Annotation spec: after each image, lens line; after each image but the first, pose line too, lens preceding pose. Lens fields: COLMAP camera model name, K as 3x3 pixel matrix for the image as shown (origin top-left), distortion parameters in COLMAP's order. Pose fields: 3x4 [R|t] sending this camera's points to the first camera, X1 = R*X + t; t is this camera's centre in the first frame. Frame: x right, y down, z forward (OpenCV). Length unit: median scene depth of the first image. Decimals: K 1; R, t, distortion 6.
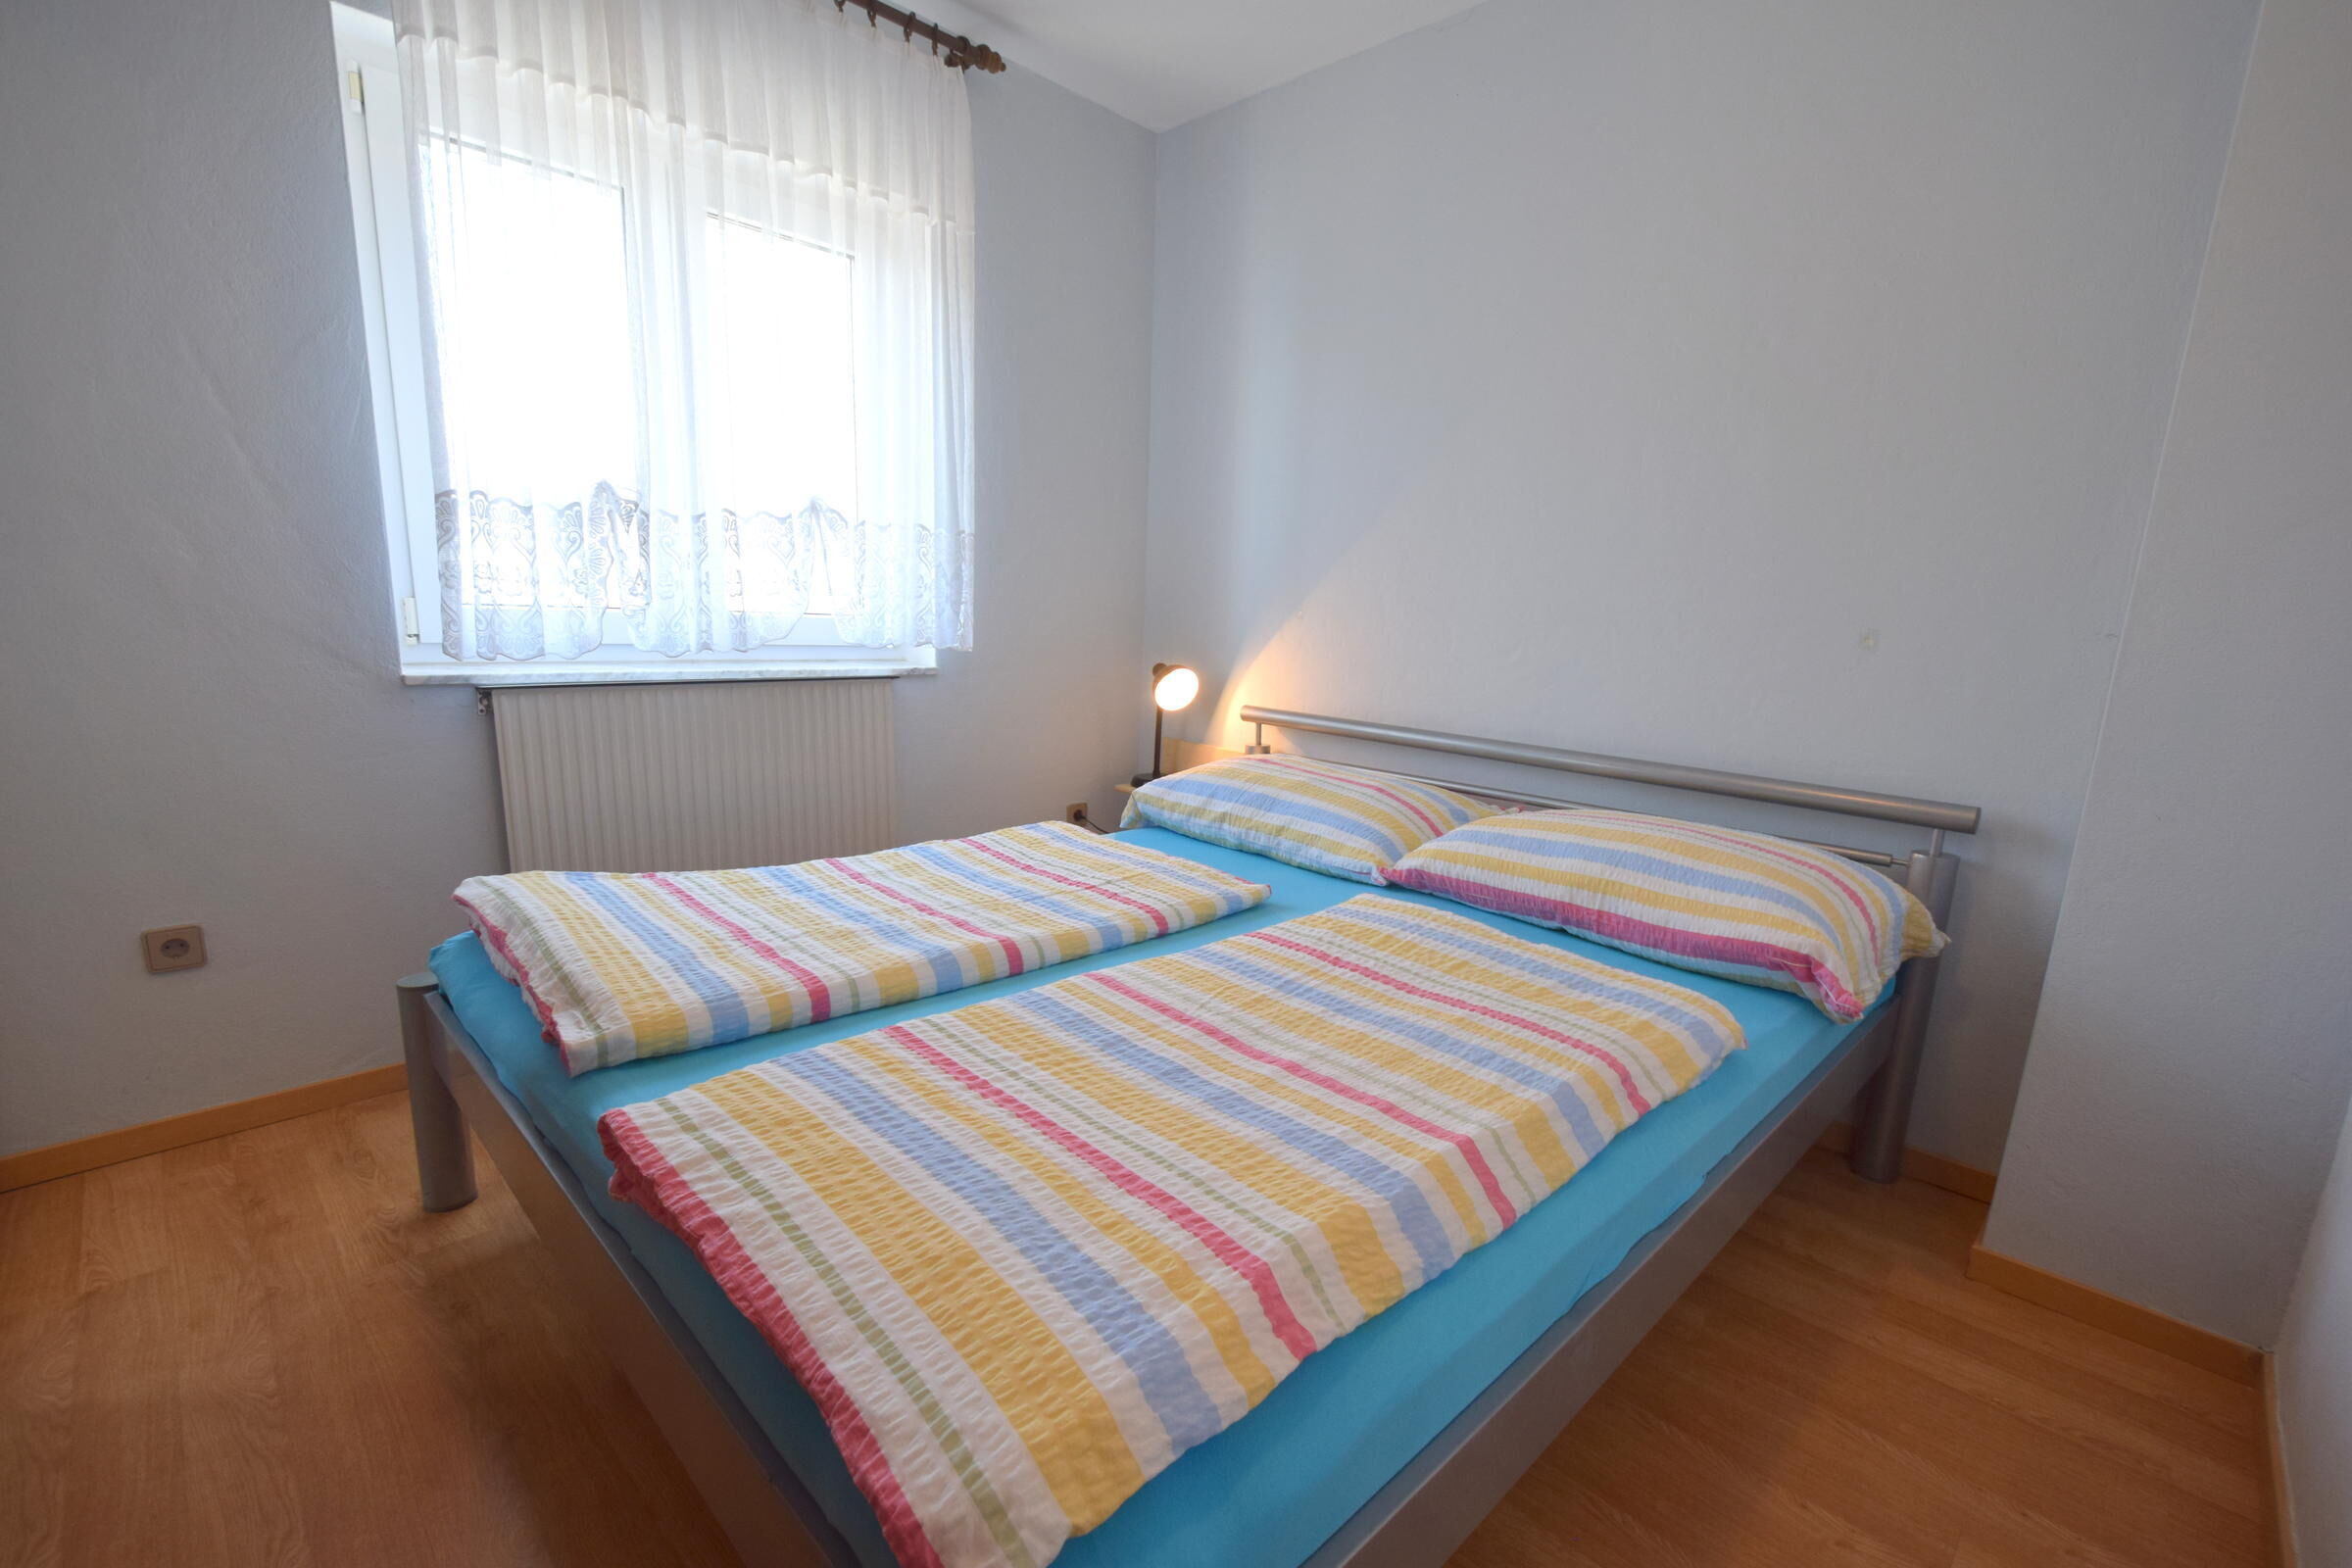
lens RADIAL K [[1026.7, 0, 1166.5], [0, 1026.7, 819.9], [0, 0, 1]] dist [0.000229, -0.006676]
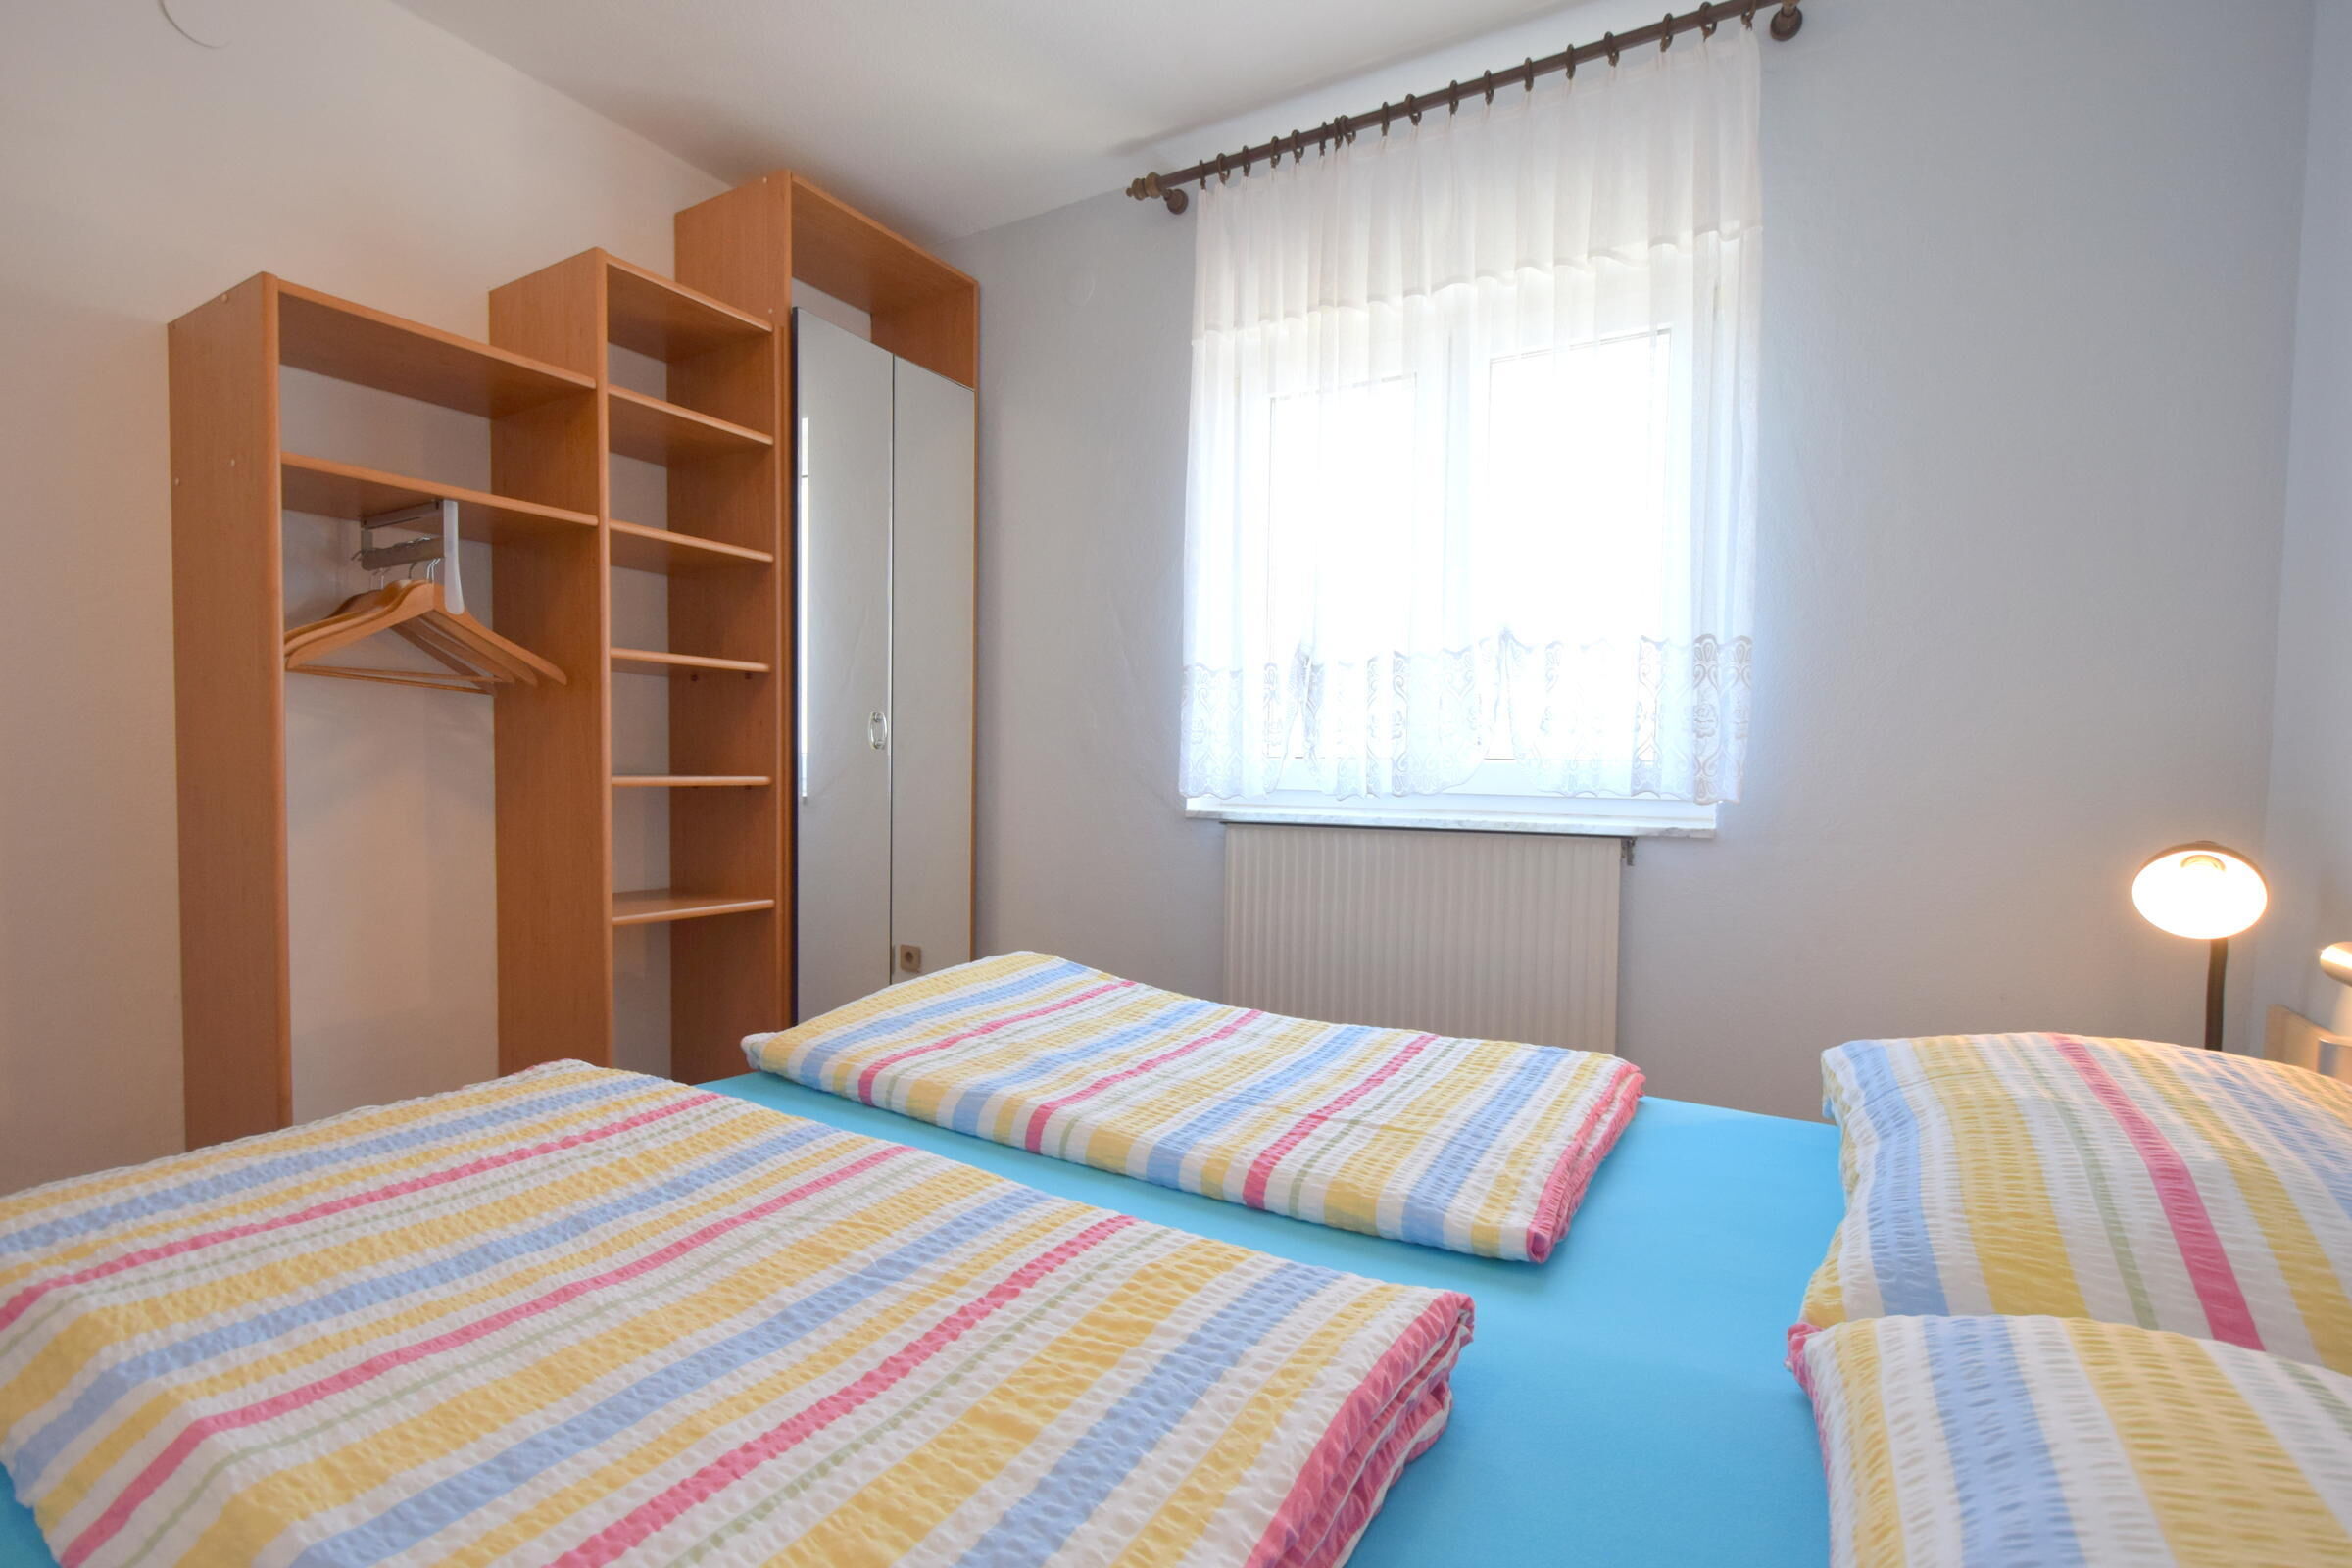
lens RADIAL K [[1042.8, 0, 1191.7], [0, 1042.8, 817.2], [0, 0, 1]] dist [-0.005832, -0.000692]
pose [[0.265861, 0.011848, -0.963939, 0.586294], [-0.196368, 0.979625, -0.042119, -0.086283], [0.943799, 0.200485, 0.262771, 0.728025]]
